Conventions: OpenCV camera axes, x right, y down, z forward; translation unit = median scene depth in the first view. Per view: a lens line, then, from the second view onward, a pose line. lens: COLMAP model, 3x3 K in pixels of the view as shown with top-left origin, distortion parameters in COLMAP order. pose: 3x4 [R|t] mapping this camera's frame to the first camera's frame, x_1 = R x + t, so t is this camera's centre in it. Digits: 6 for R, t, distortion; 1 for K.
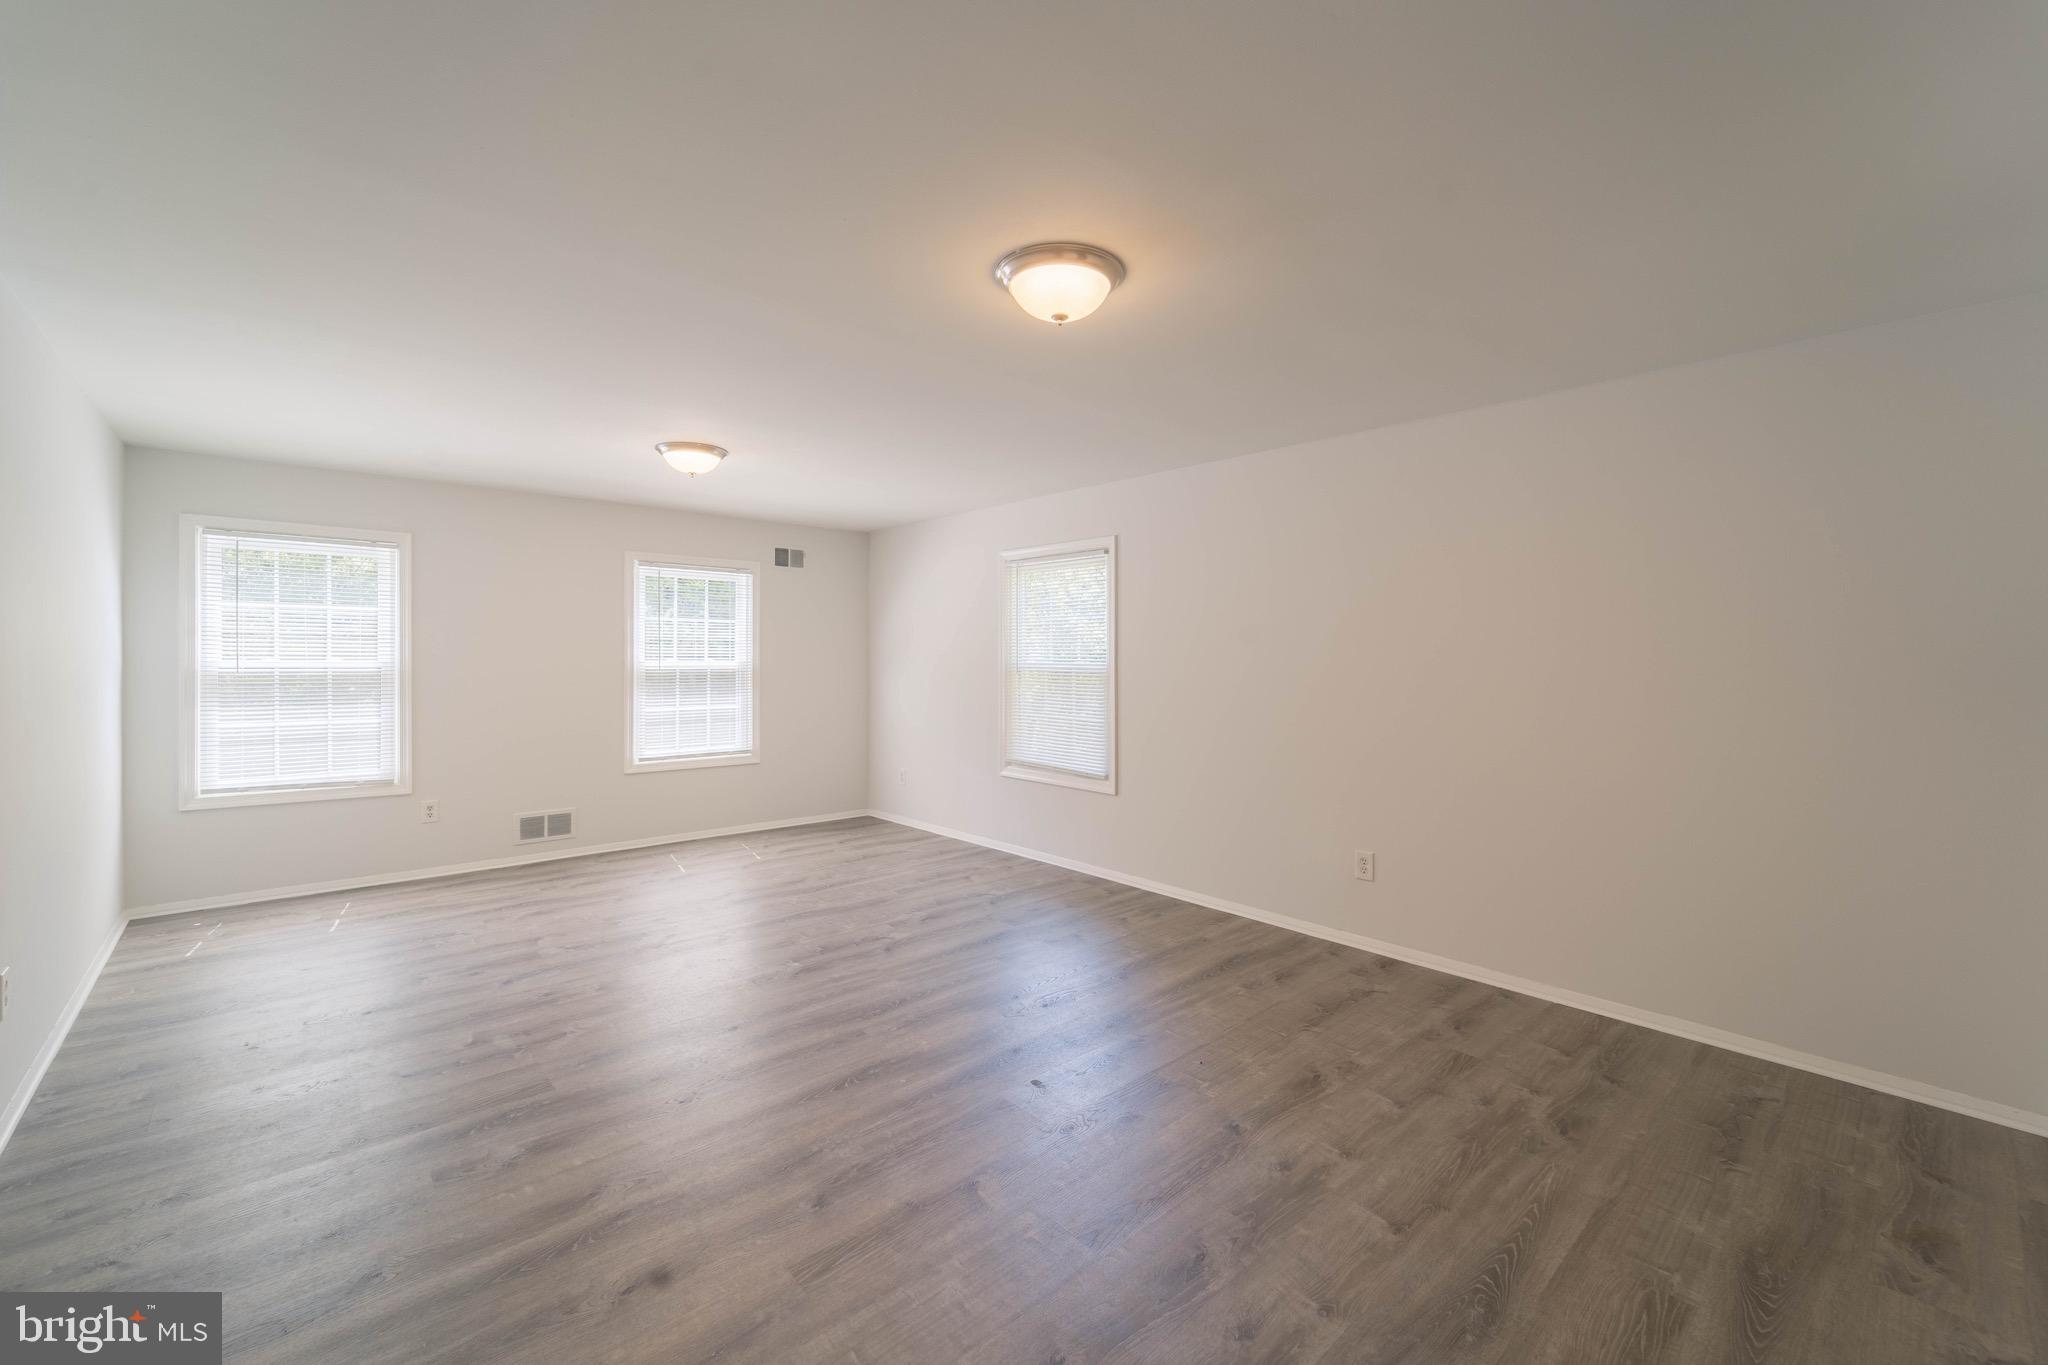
lens RADIAL K [[828.5, 0, 1025.6], [0, 828.5, 659.1], [0, 0, 1]] dist [-0.000129, -0.001308]
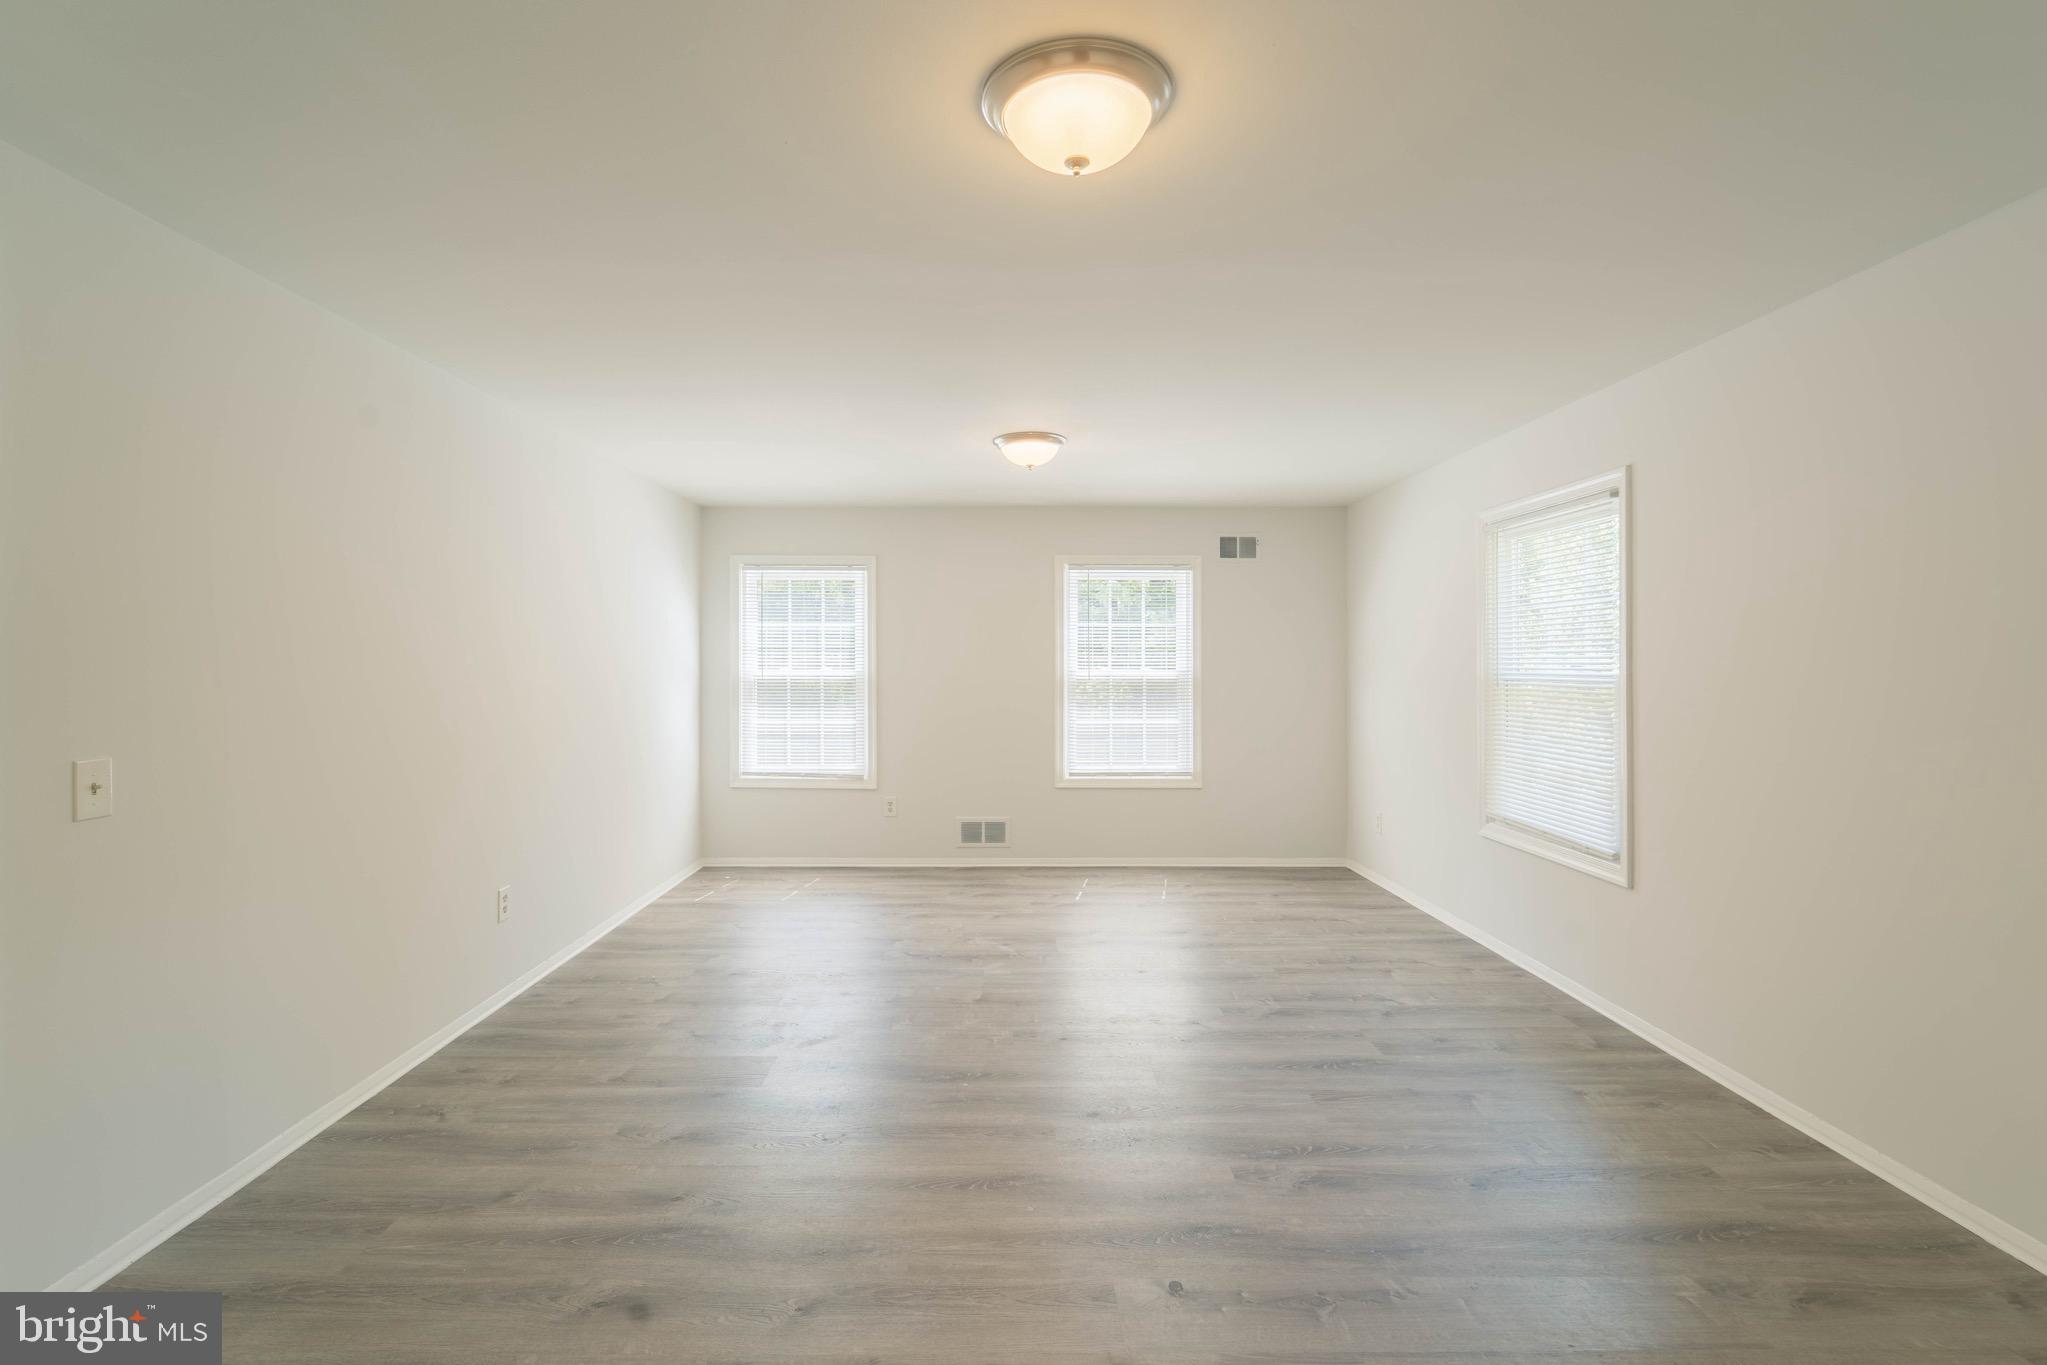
lens RADIAL K [[935.7, 0, 999.4], [0, 935.7, 666.3], [0, 0, 1]] dist [-0.002114, -0.000301]
pose [[0.743278, -0.003085, -0.668976, 0.234755], [0.002210, 0.999995, -0.002156, 0.000162], [0.668979, 0.000124, 0.743281, 0.182062]]
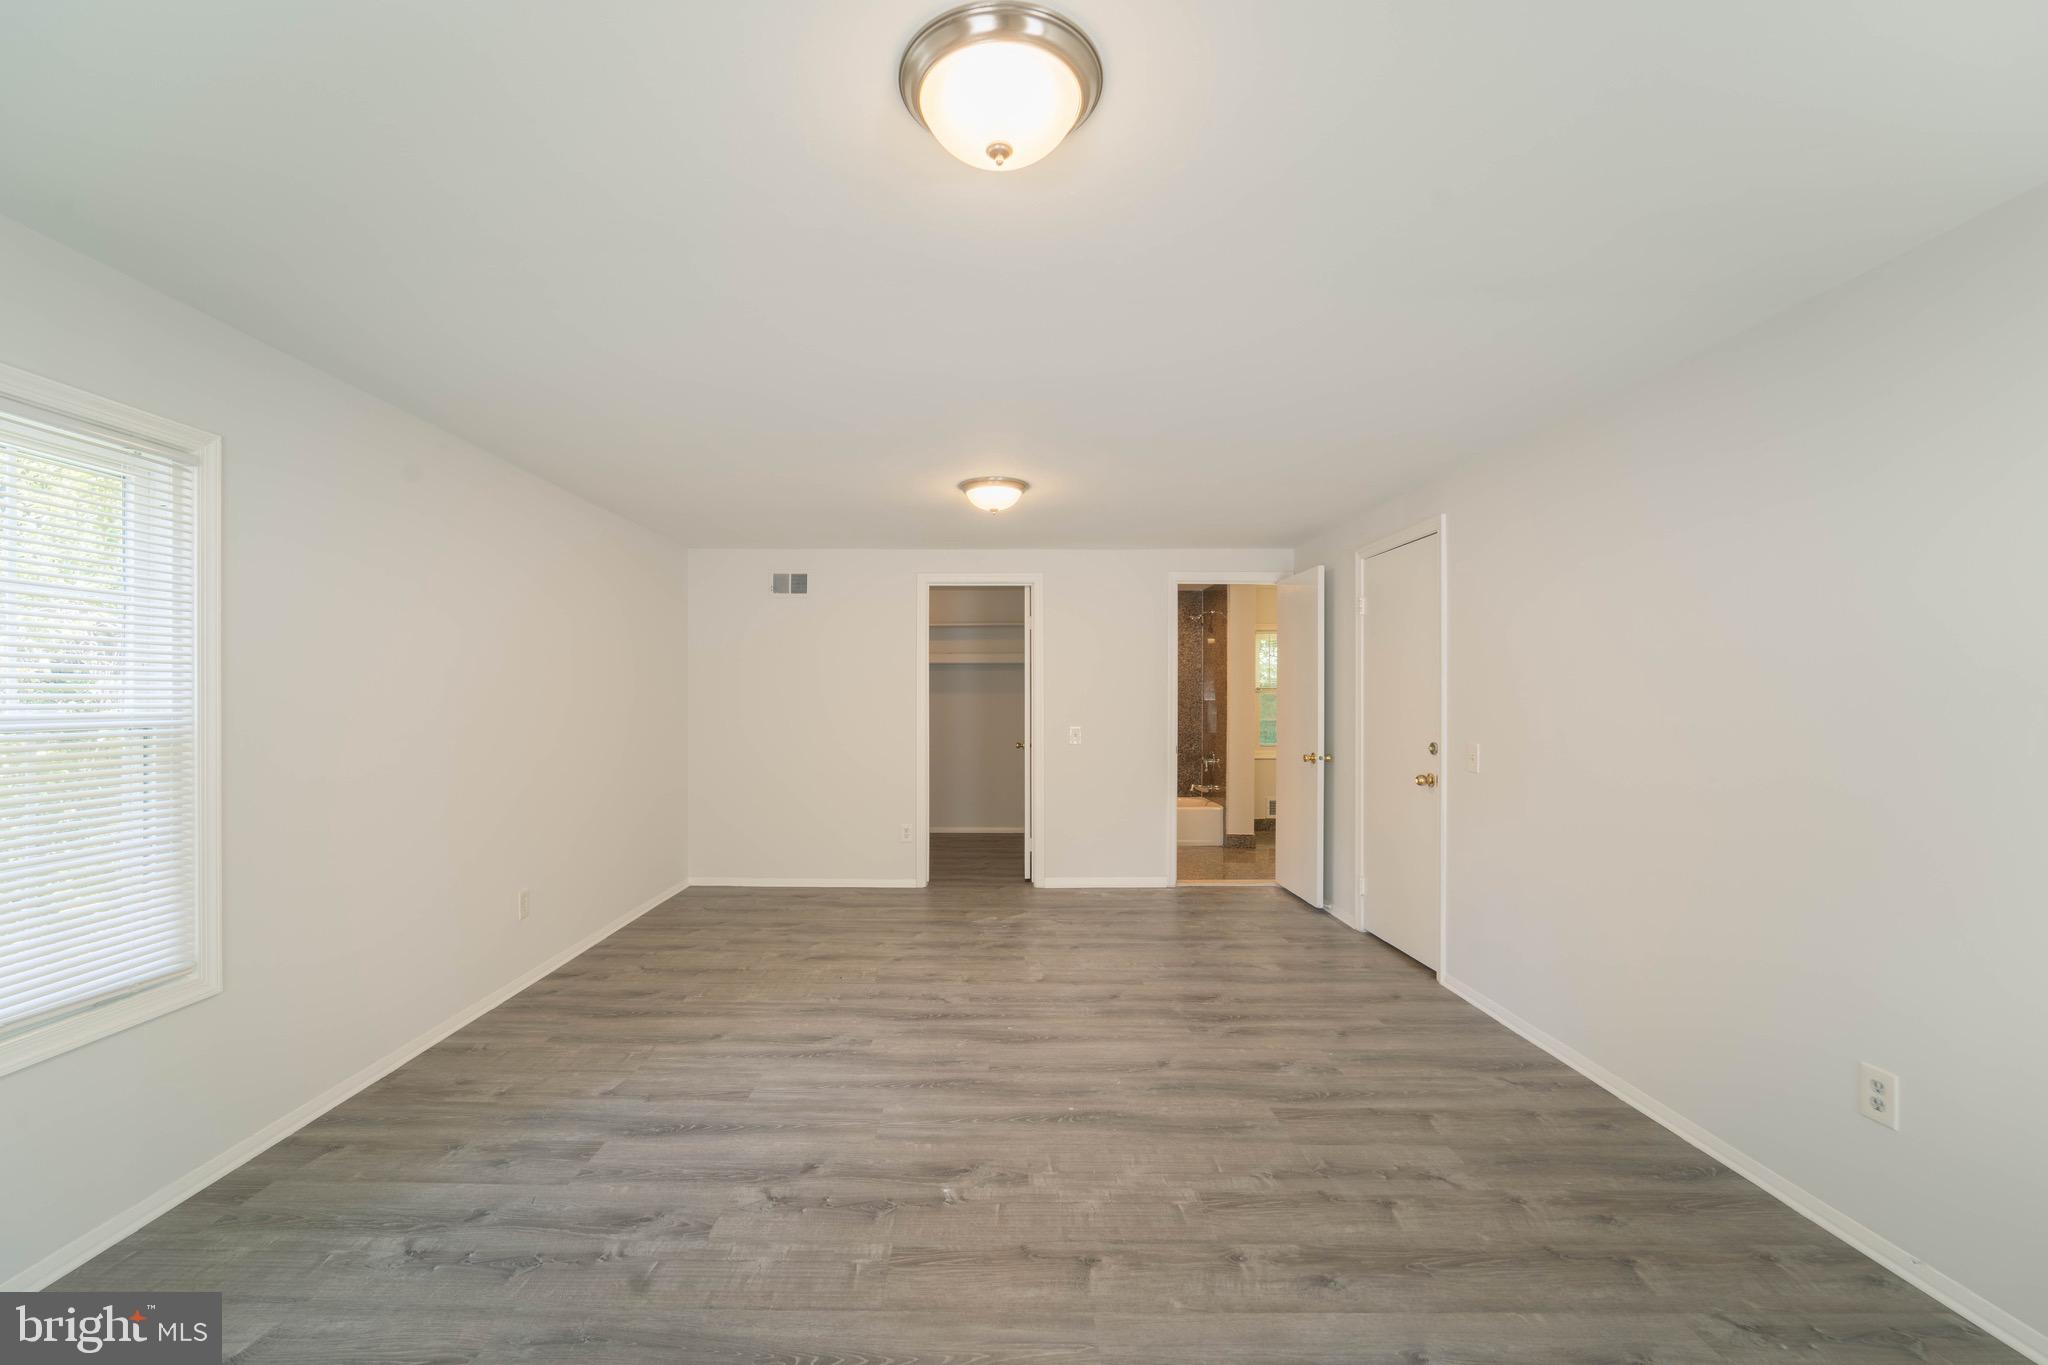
lens RADIAL K [[835.9, 0, 989.9], [0, 835.9, 680.9], [0, 0, 1]] dist [-0.001529, -0.000884]
pose [[-0.744001, 0.007327, 0.668138, -0.553315], [-0.001176, 0.999924, -0.012275, -0.006637], [-0.668177, -0.009918, -0.743936, 1.107430]]
